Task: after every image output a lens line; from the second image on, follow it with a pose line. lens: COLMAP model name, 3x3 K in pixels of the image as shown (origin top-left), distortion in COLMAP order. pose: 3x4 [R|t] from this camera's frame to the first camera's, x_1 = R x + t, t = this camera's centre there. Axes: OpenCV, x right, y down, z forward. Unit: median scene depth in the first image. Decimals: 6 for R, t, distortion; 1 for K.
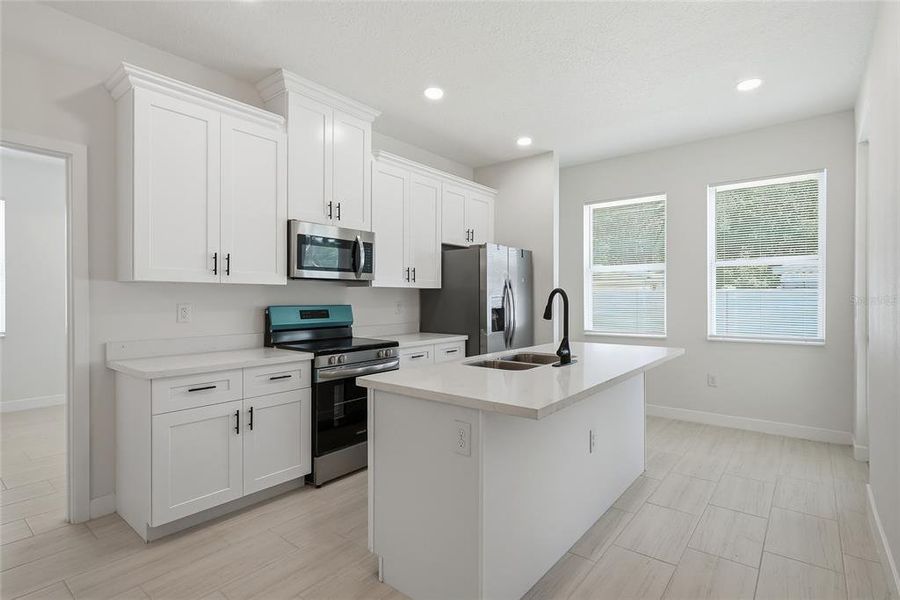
lens RADIAL K [[447.0, 0, 451.5], [0, 447.0, 301.3], [0, 0, 1]] dist [0.002420, 0.000492]
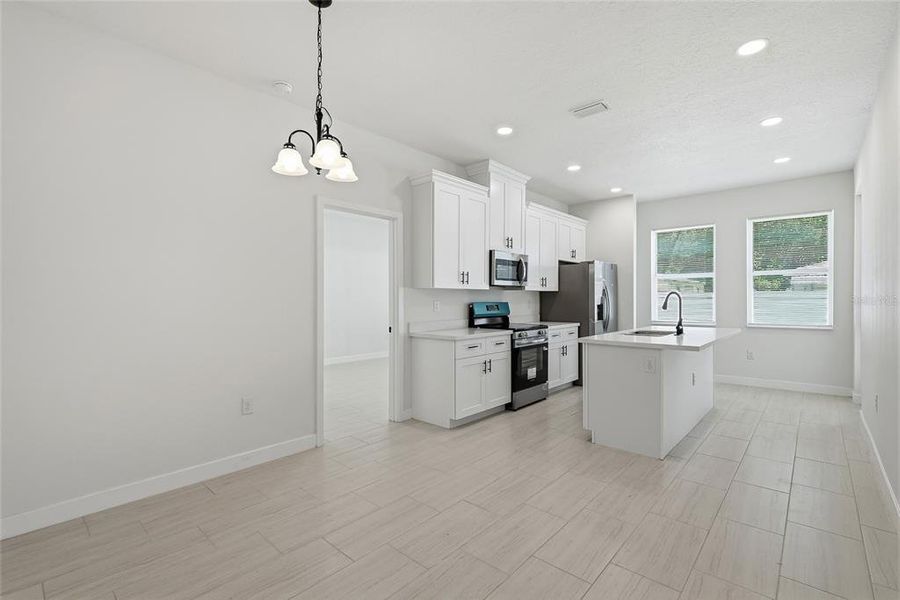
lens RADIAL K [[409.3, 0, 450.0], [0, 409.3, 300.0], [0, 0, 1]] dist [-0.012569, 0.007484]
pose [[0.998142, 0.001287, -0.060913, -0.375175], [-0.001410, 0.999997, -0.001980, 0.004594], [0.060910, 0.002062, 0.998141, -0.453886]]
